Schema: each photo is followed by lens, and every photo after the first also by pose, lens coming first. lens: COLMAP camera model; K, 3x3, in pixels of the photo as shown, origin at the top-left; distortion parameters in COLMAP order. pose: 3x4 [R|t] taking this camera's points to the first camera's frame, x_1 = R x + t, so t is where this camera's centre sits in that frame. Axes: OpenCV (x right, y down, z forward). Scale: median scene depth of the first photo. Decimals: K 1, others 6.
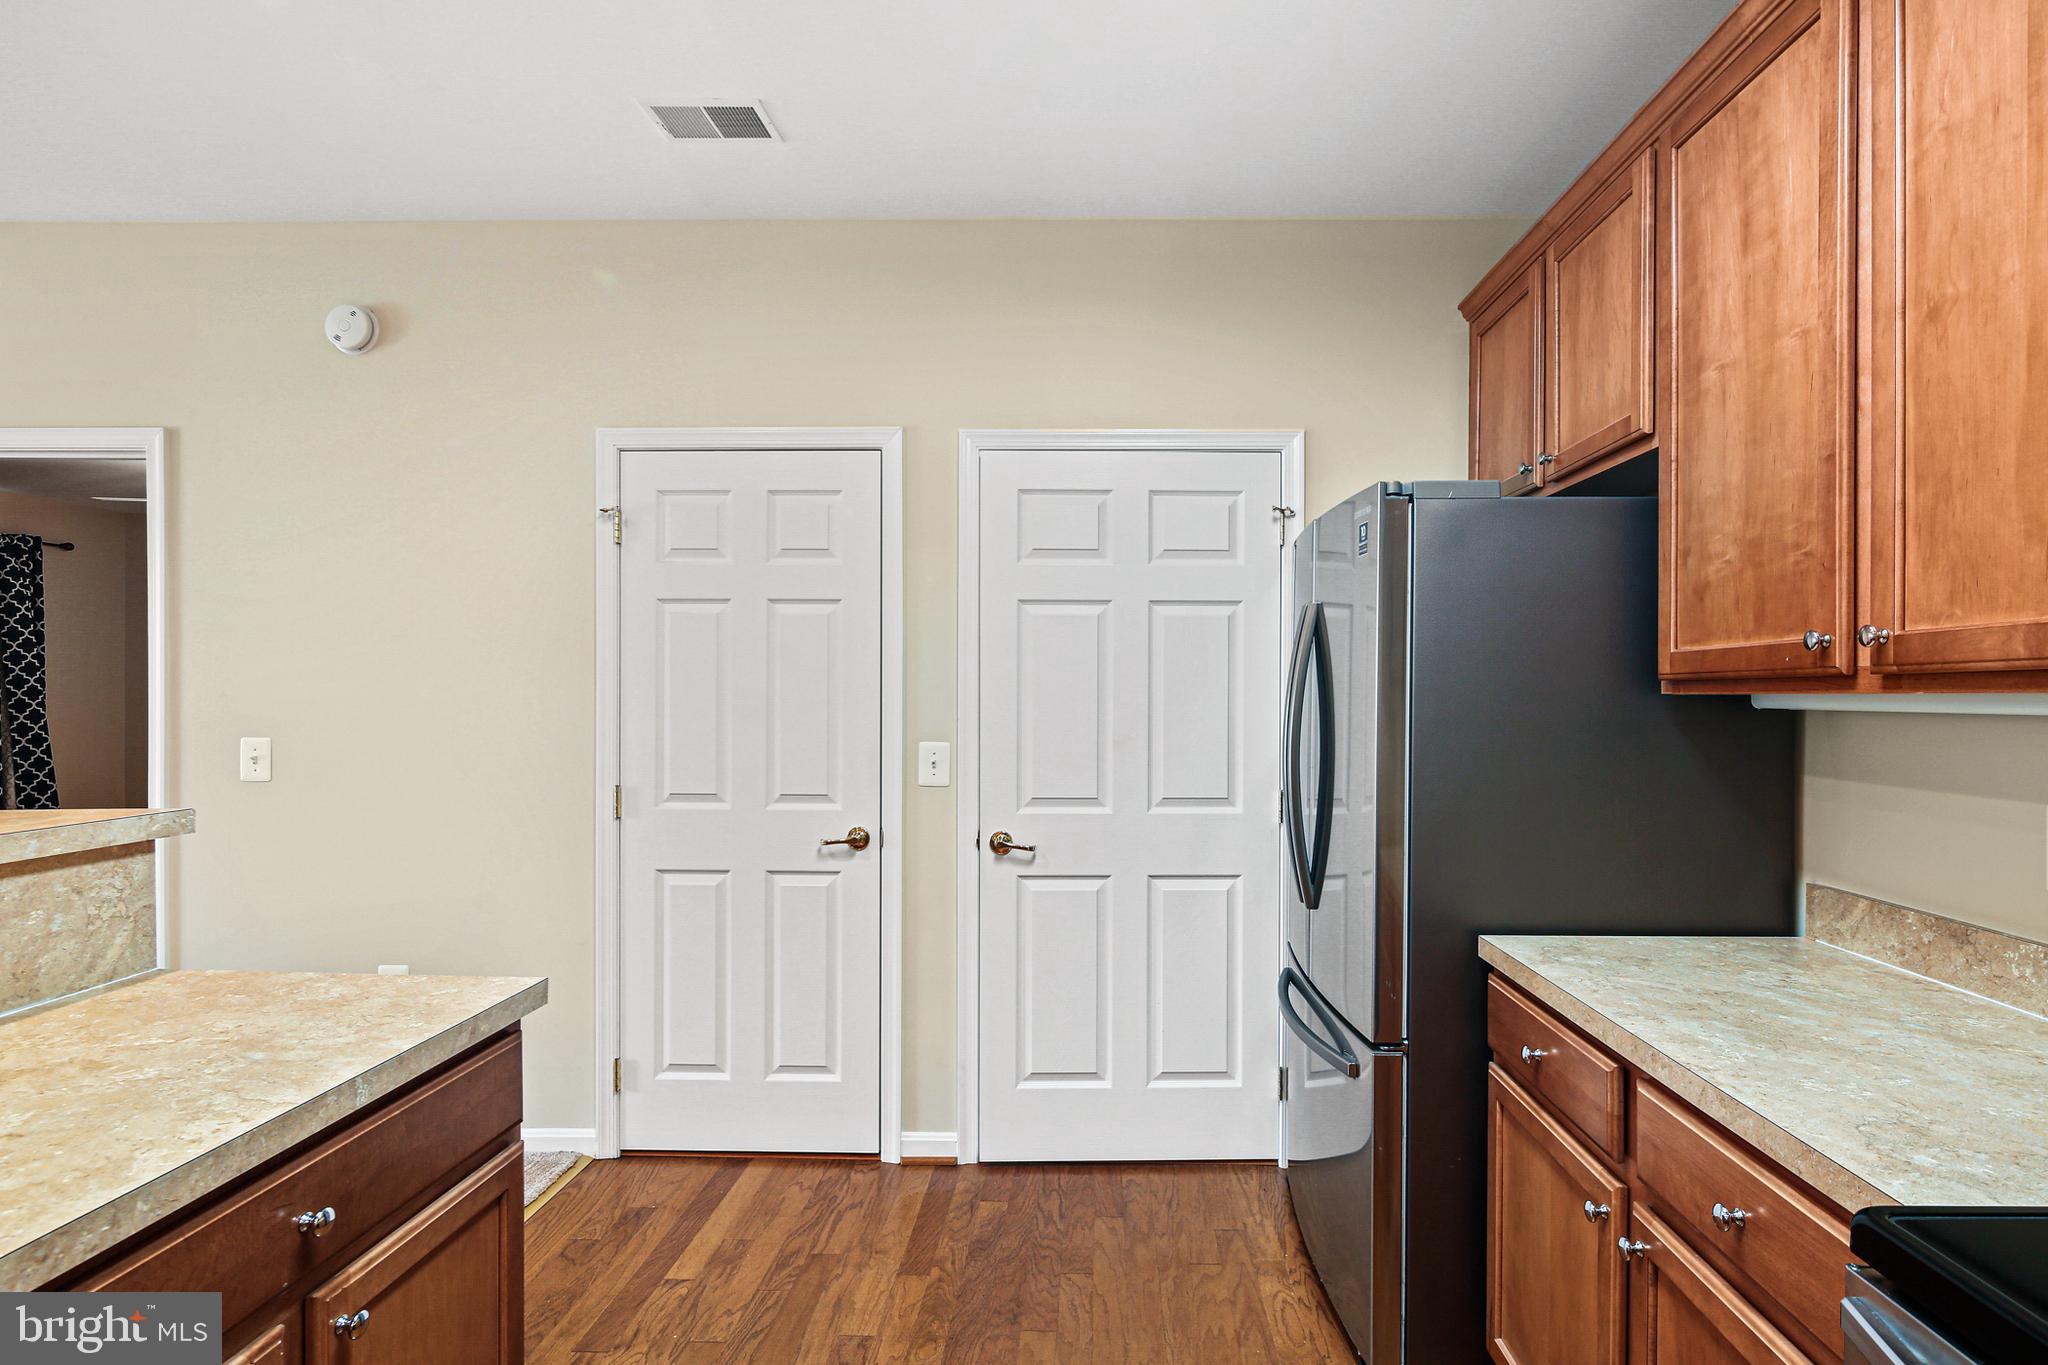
lens RADIAL K [[1045.3, 0, 1087.2], [0, 1045.3, 701.6], [0, 0, 1]] dist [0.003496, -0.007293]
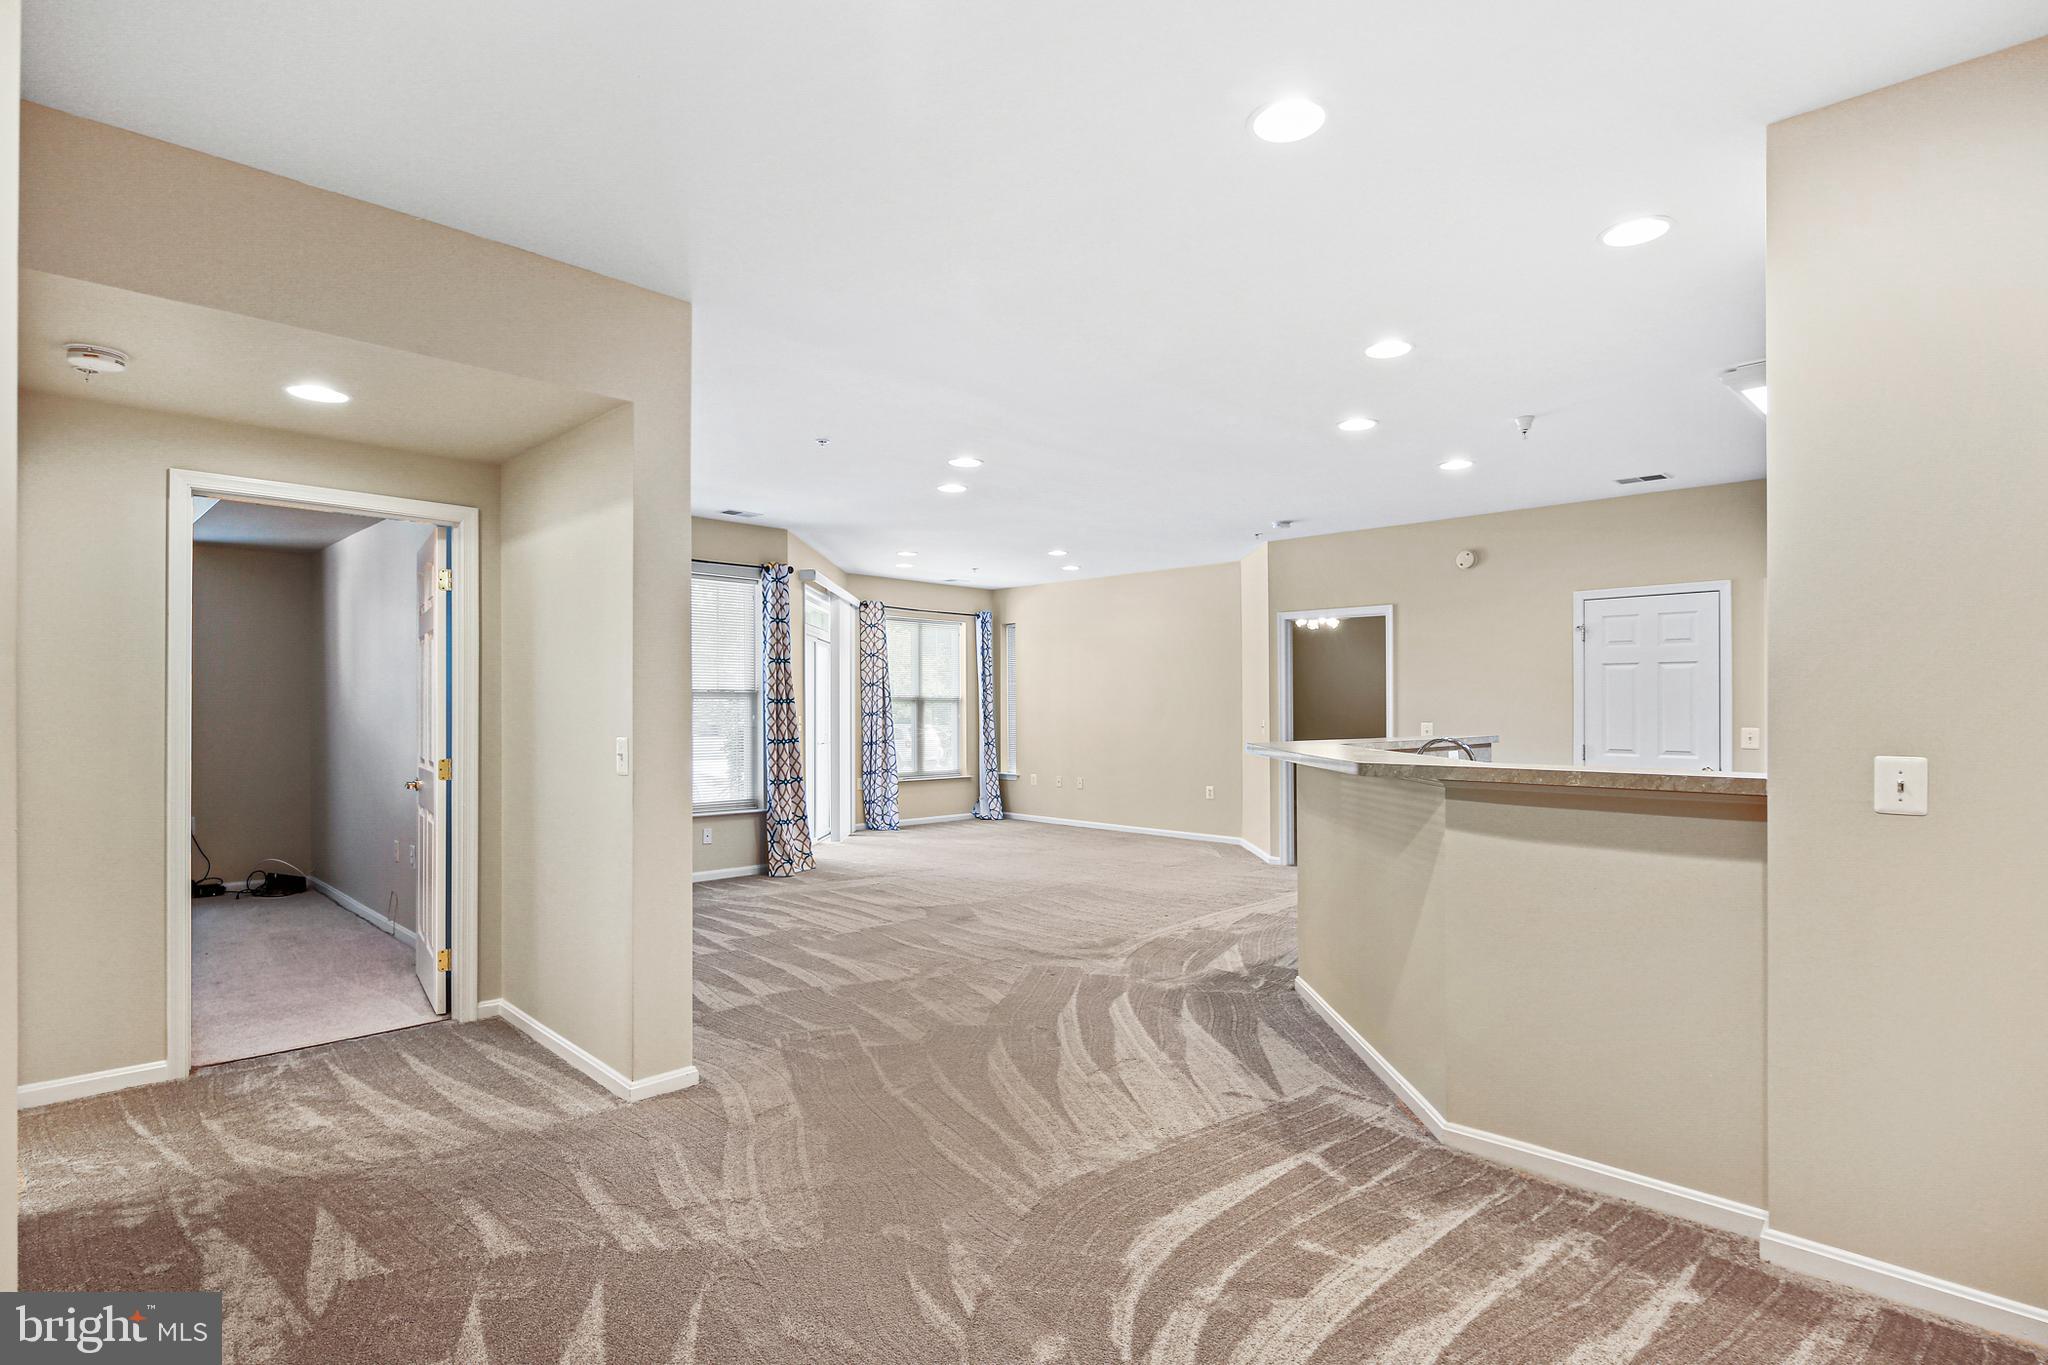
lens RADIAL K [[1025.1, 0, 1019.6], [0, 1025.1, 710.8], [0, 0, 1]] dist [0.002243, -0.000591]
pose [[0.715446, 0.000723, -0.698667, 0.447135], [-0.005009, 0.999979, -0.004094, 0.042785], [0.698650, 0.006429, 0.715435, -2.710733]]
